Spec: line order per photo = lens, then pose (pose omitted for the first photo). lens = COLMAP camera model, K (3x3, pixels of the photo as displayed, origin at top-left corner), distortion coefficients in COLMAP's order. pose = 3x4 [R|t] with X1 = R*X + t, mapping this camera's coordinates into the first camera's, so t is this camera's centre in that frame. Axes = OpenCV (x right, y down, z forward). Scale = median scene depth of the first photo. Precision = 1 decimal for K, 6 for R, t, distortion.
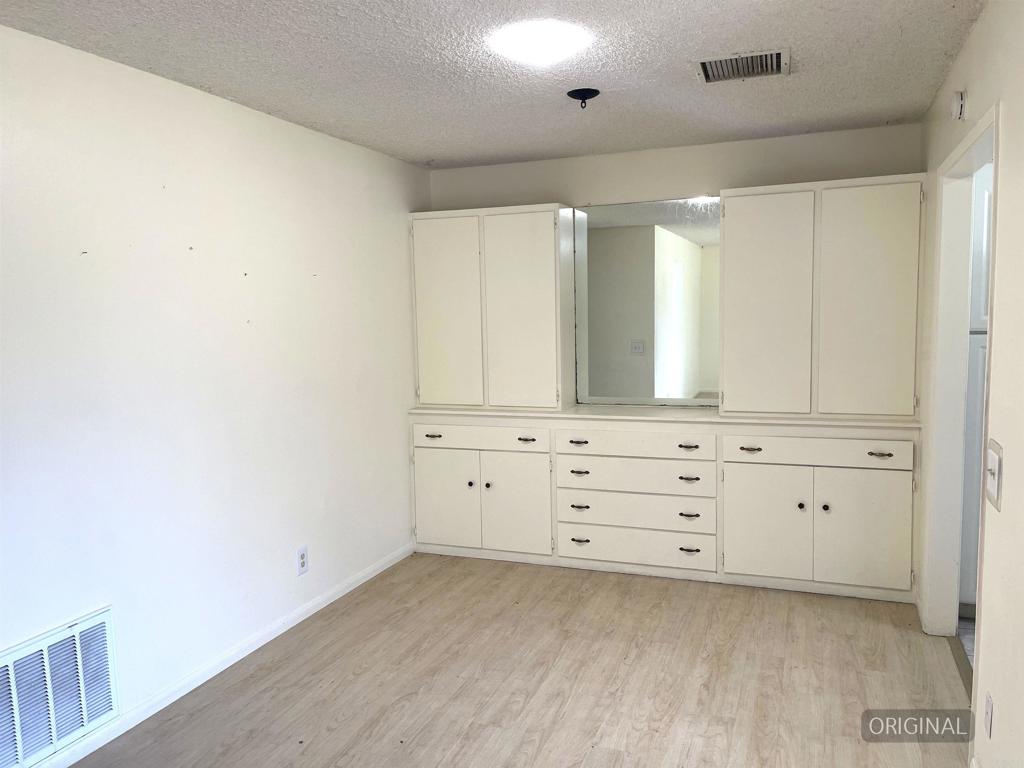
lens RADIAL K [[764.4, 0, 513.6], [0, 764.4, 384.2], [0, 0, 1]] dist [0.007592, 0.002810]
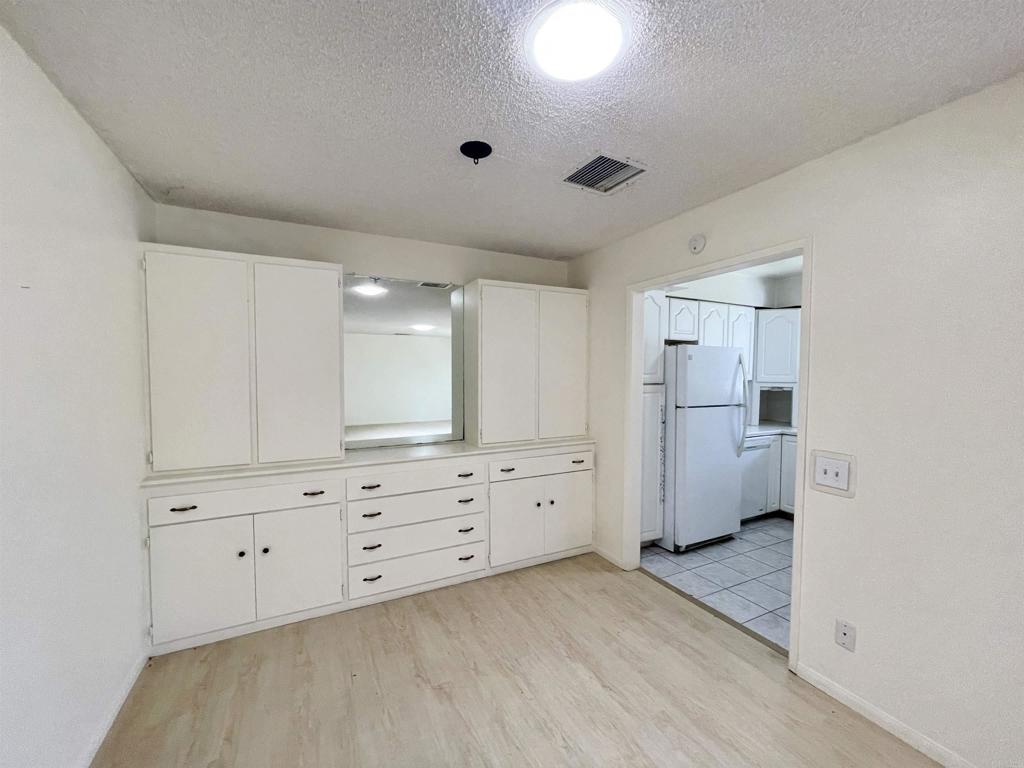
lens RADIAL K [[415.8, 0, 508.1], [0, 415.8, 389.1], [0, 0, 1]] dist [0.000358, 0.000485]
pose [[0.677554, -0.008674, 0.735422, -0.223770], [0.056636, 0.997577, -0.040413, -0.028320], [-0.733290, 0.069033, 0.676403, 0.470710]]
